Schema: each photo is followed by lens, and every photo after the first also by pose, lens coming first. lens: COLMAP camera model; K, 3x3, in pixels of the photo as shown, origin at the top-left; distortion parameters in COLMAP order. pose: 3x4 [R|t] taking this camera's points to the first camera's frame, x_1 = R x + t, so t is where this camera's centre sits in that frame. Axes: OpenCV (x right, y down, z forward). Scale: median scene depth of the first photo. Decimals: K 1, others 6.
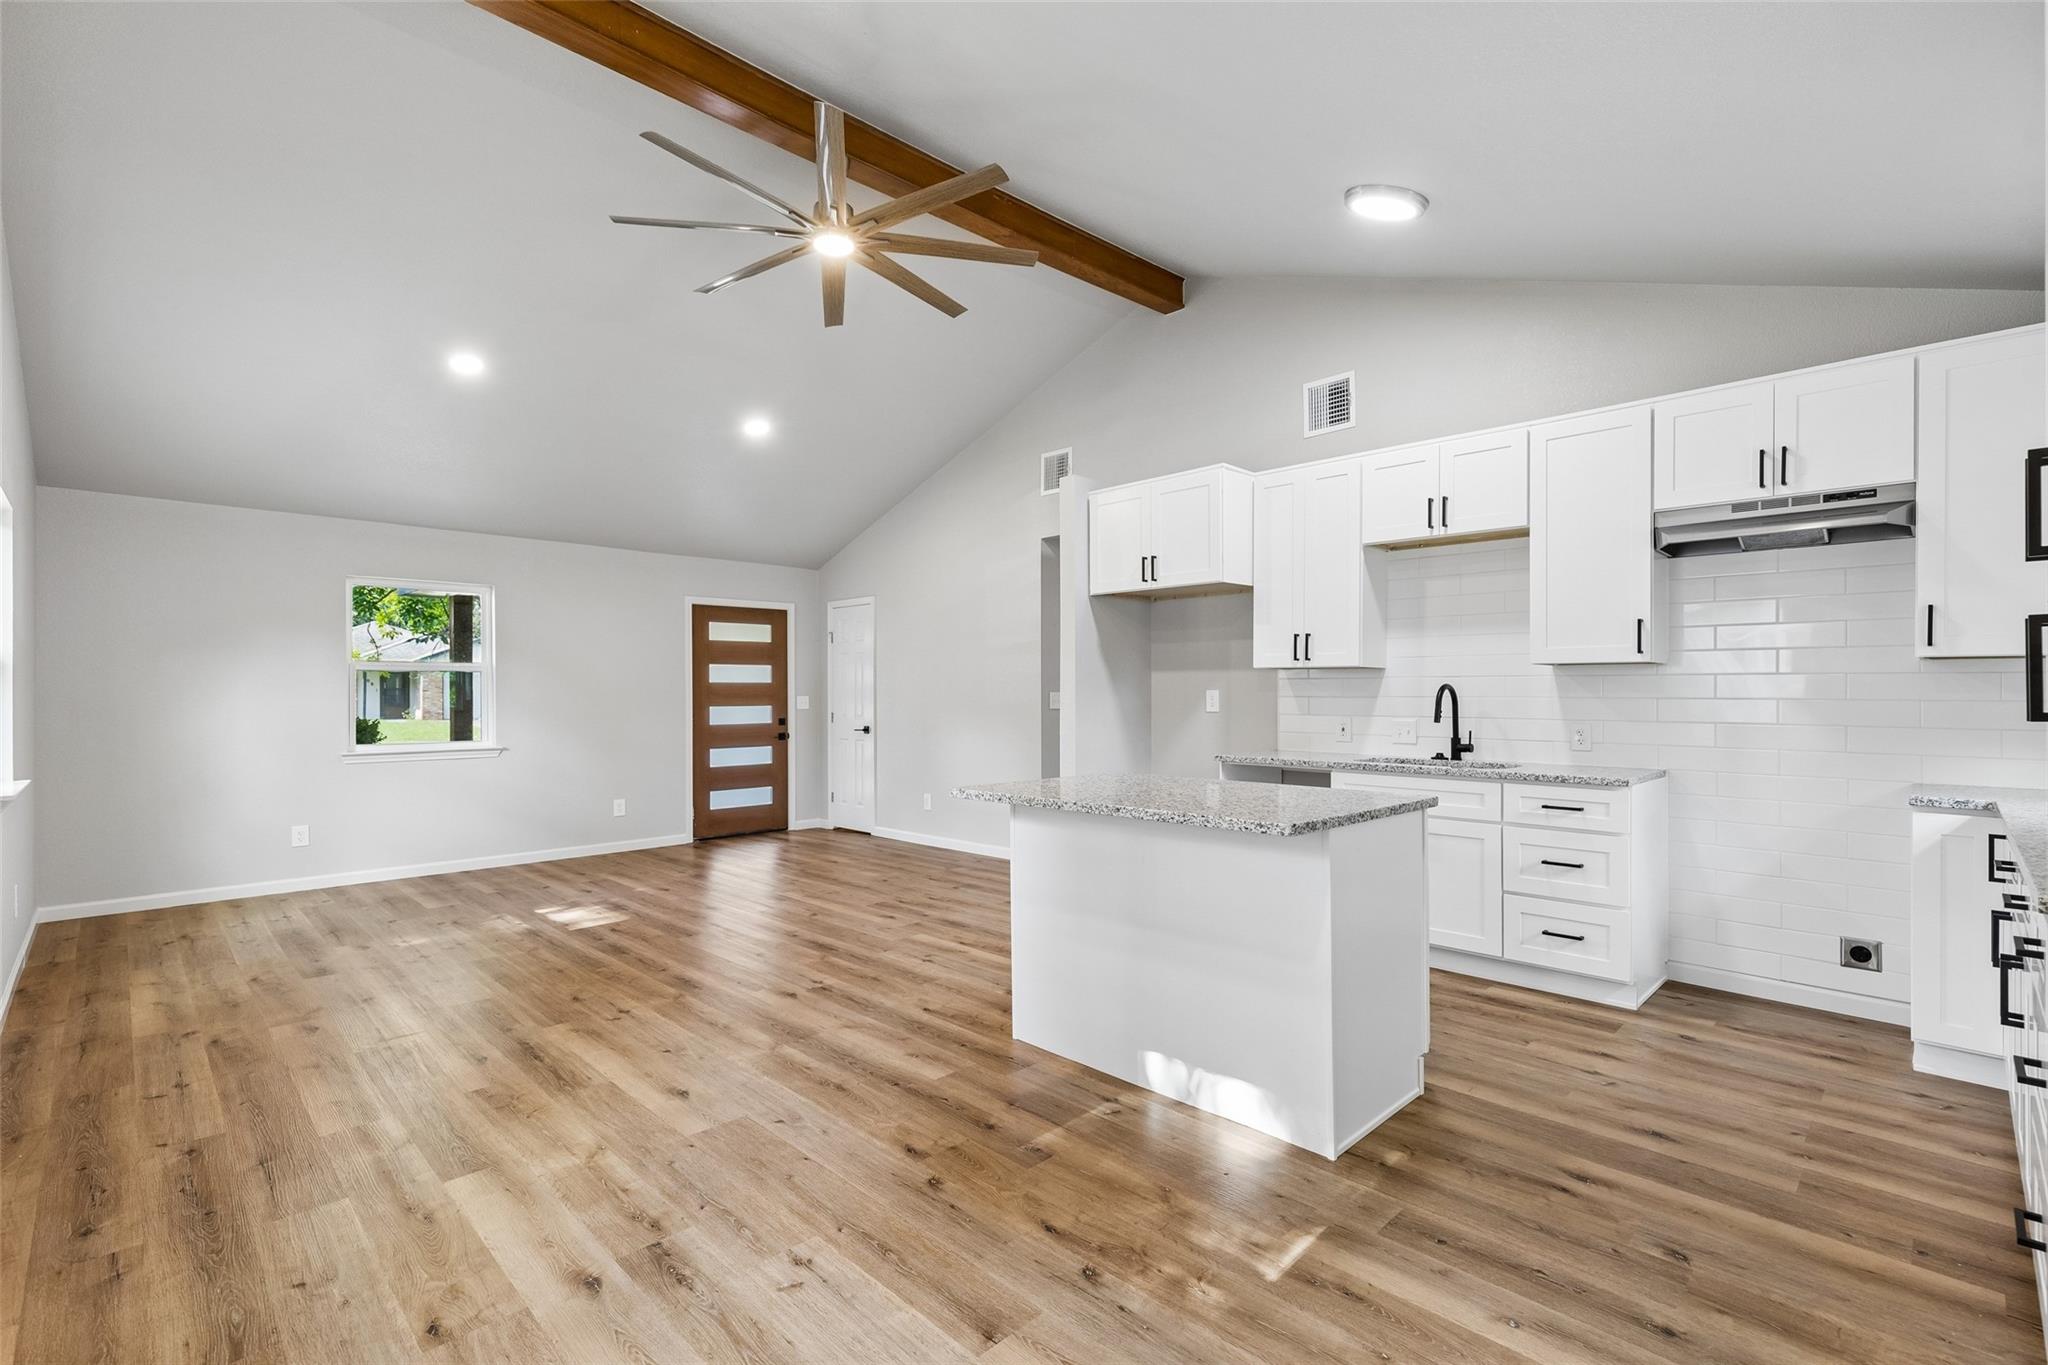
lens RADIAL K [[916.3, 0, 1030.0], [0, 916.3, 696.0], [0, 0, 1]] dist [0.009509, -0.000240]
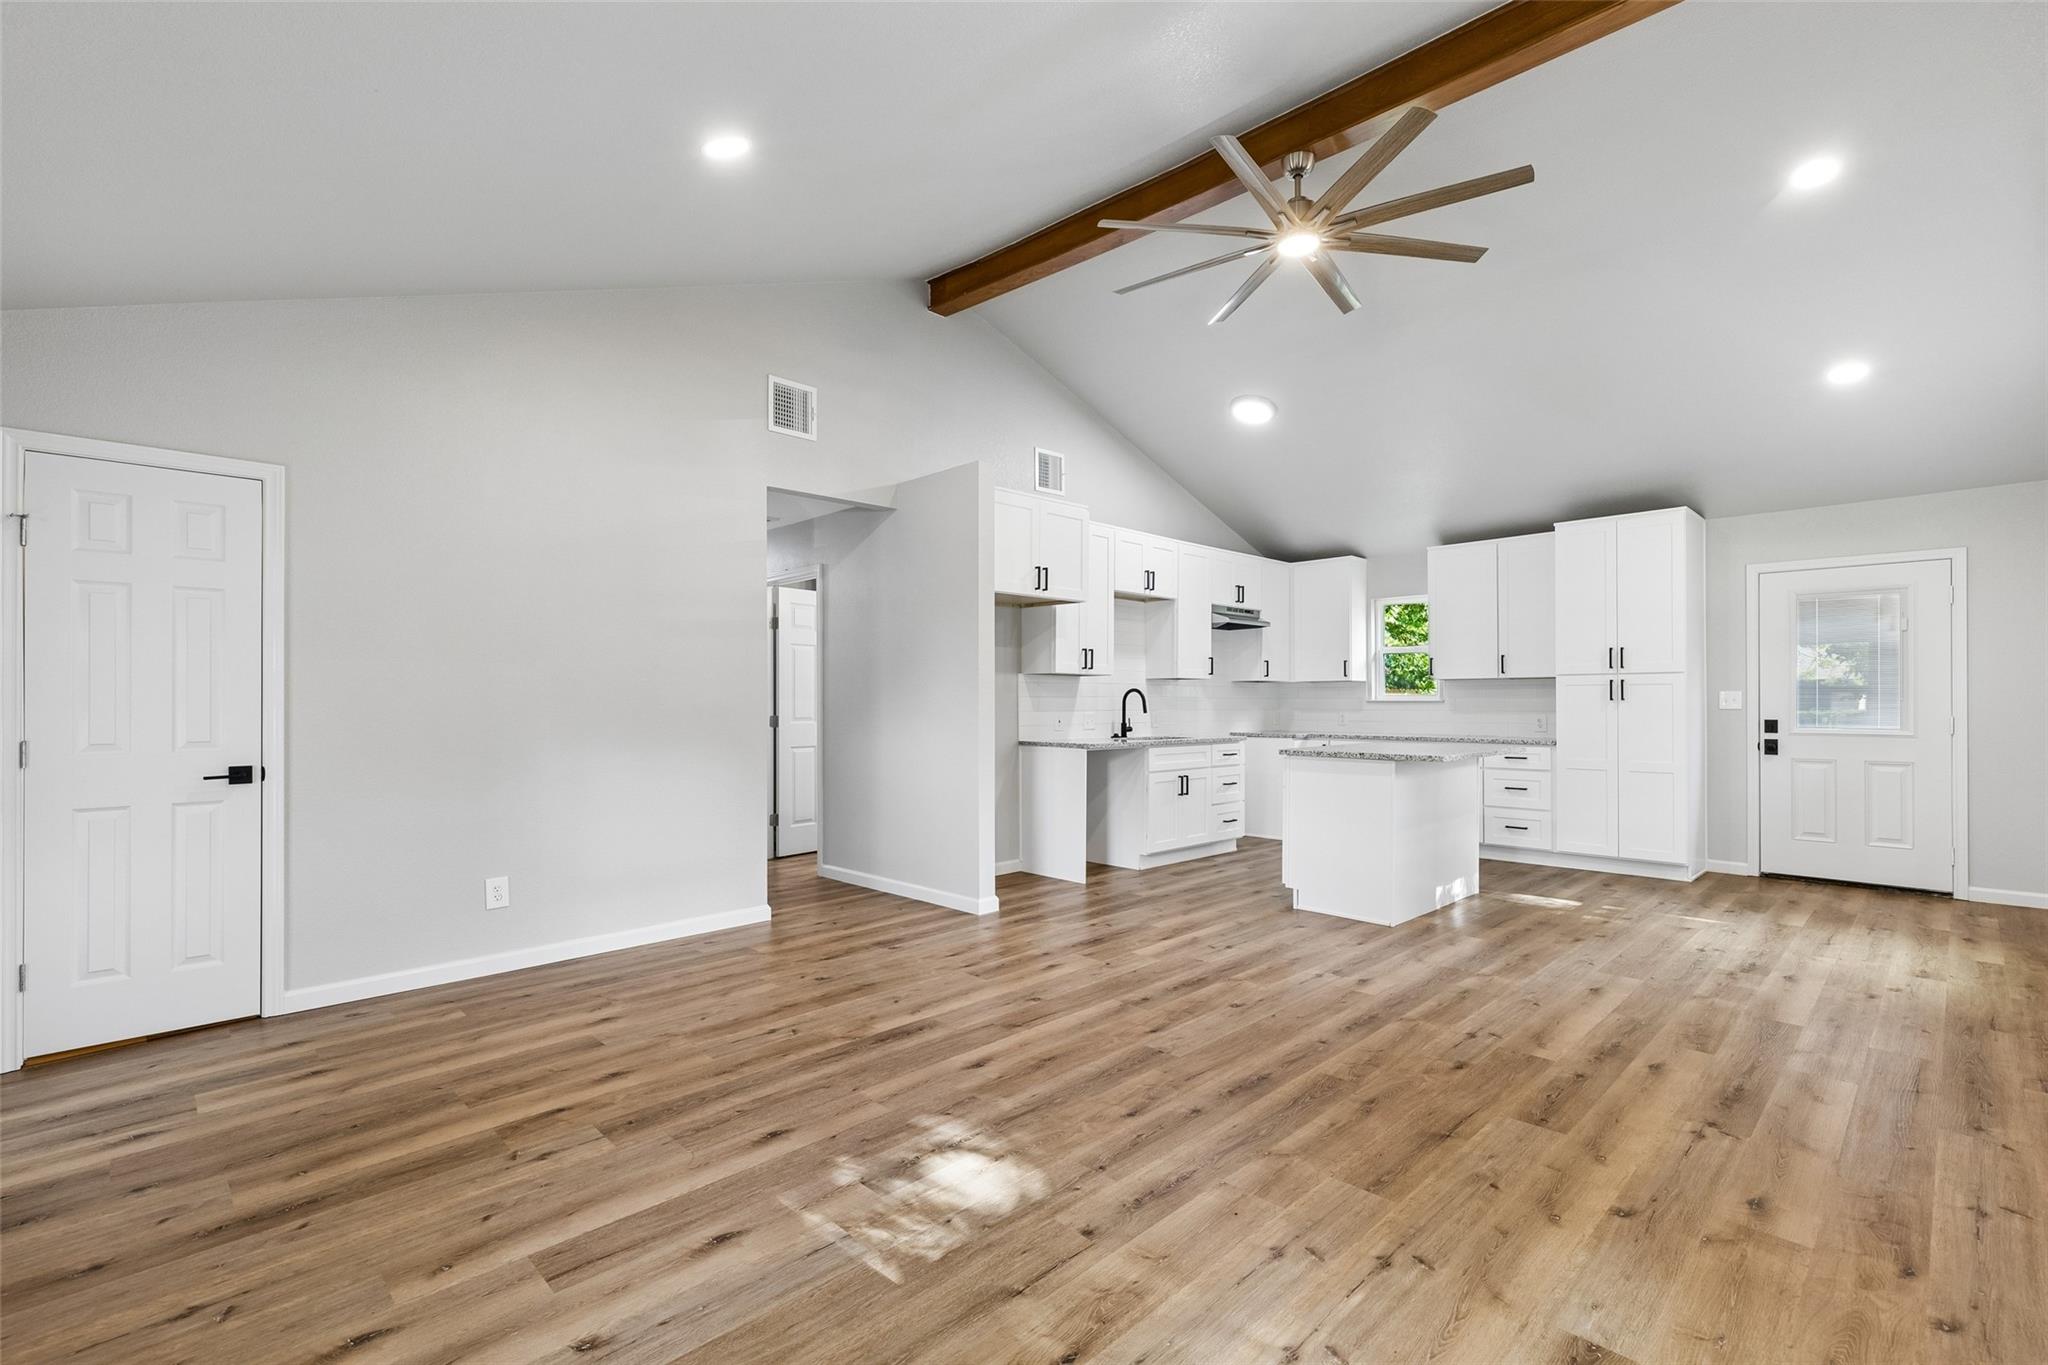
lens RADIAL K [[916.3, 0, 1030.0], [0, 916.3, 696.0], [0, 0, 1]] dist [0.009509, -0.000240]
pose [[0.004426, 0.004927, 0.999978, -1.310486], [0.001408, 0.999987, -0.004933, 0.008618], [-0.999989, 0.001430, 0.004419, 1.381123]]
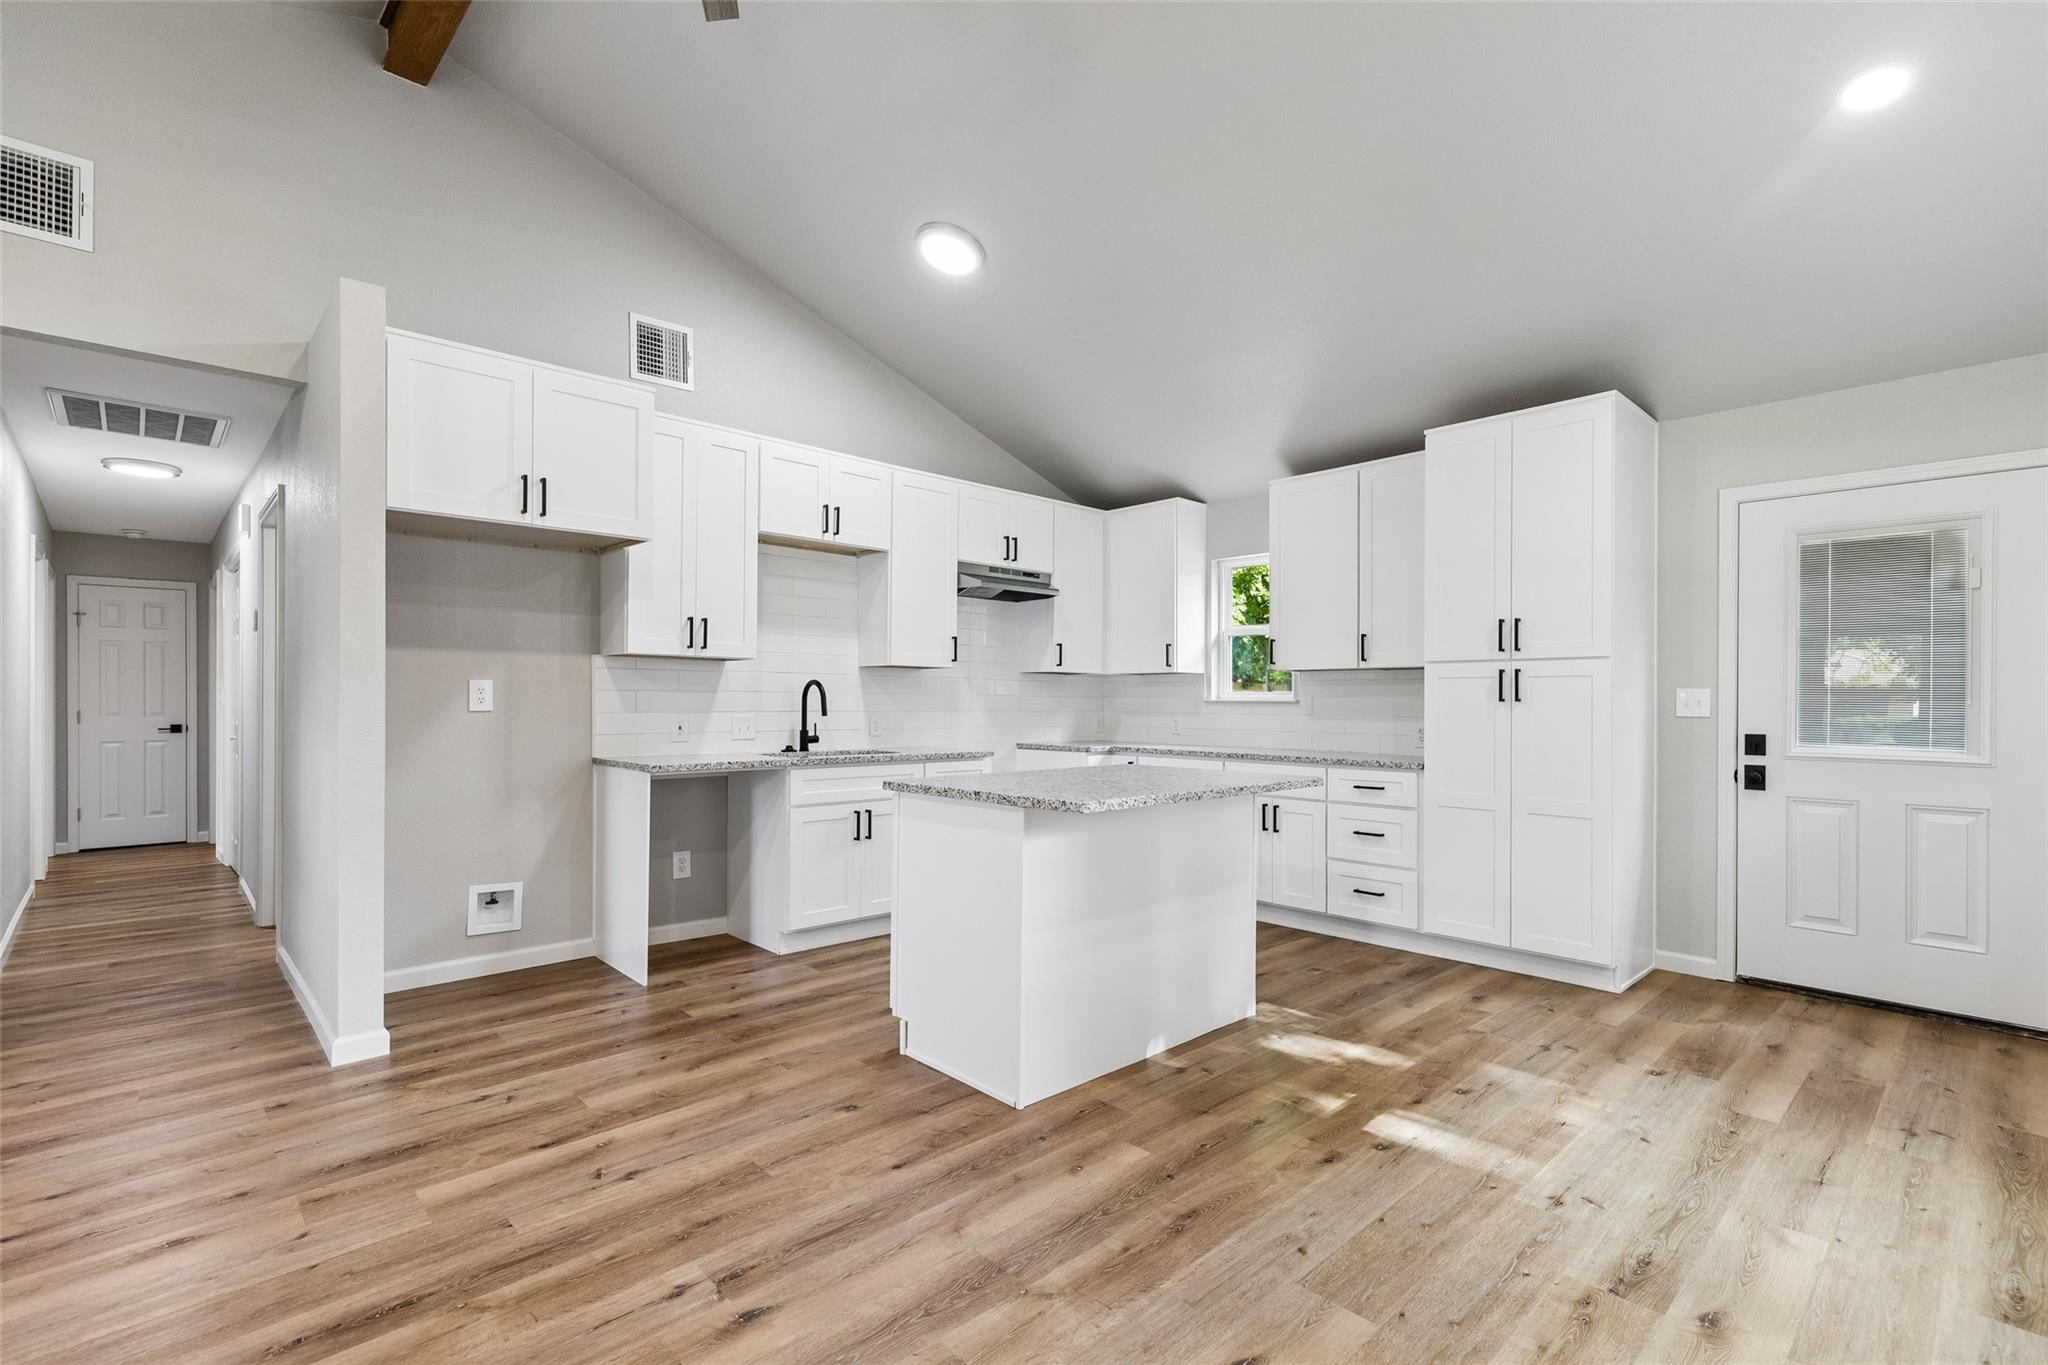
lens RADIAL K [[938.4, 0, 1023.6], [0, 938.4, 696.8], [0, 0, 1]] dist [0.011751, -0.000918]
pose [[0.030322, 0.003317, 0.999535, -0.742579], [-0.005249, 0.999981, -0.003159, 0.010517], [-0.999526, -0.005150, 0.030338, 0.853128]]
